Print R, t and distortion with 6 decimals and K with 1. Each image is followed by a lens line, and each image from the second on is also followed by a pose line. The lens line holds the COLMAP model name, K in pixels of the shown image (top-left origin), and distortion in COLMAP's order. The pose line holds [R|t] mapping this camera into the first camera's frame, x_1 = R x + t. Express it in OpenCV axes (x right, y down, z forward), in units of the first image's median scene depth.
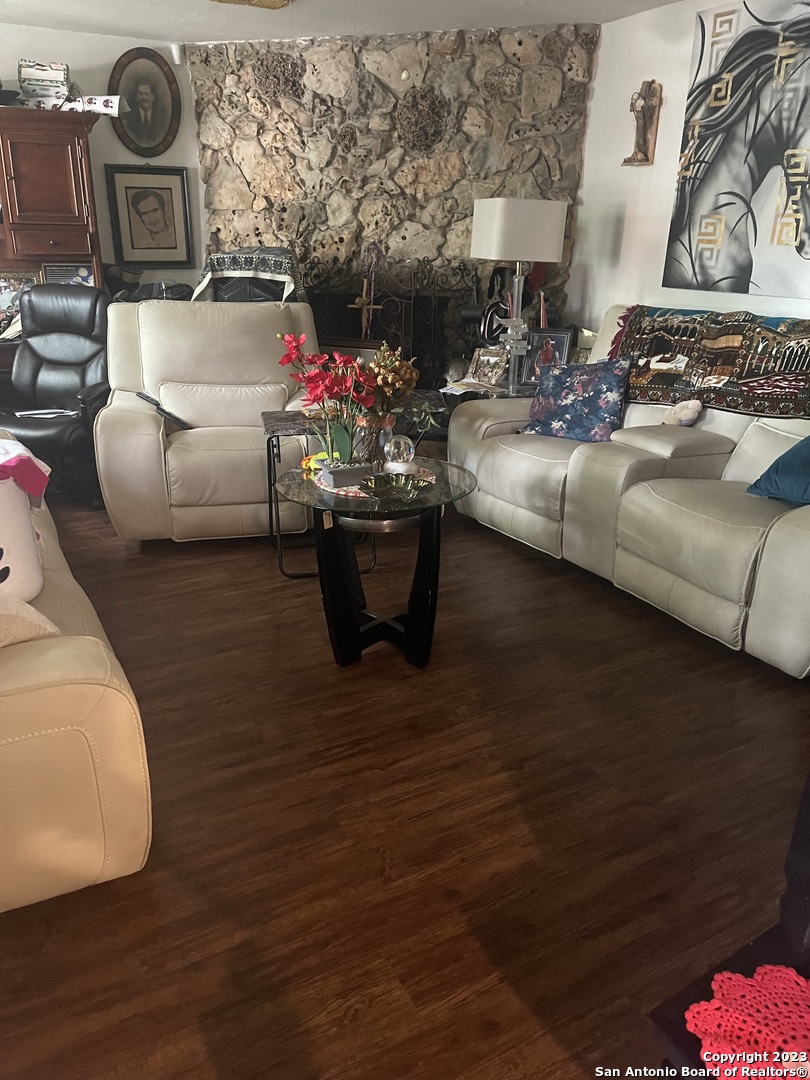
lens RADIAL K [[810.6, 0, 405.0], [0, 810.6, 540.0], [0, 0, 1]] dist [0.074059, -0.087599]
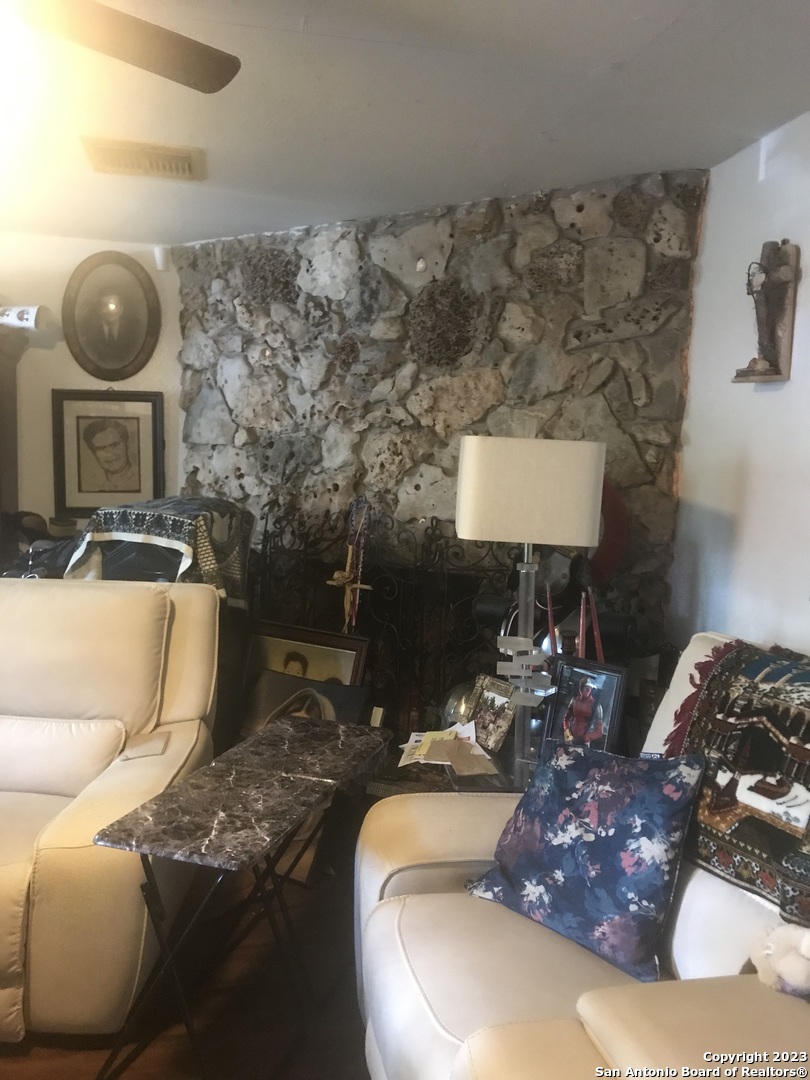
lens RADIAL K [[852.5, 0, 439.9], [0, 852.5, 528.2], [0, 0, 1]] dist [0.062314, -0.075692]
pose [[0.955957, 0.037453, -0.291108, 0.226801], [-0.113601, 0.961736, -0.249315, -0.177827], [0.270632, 0.271405, 0.923633, 0.401714]]
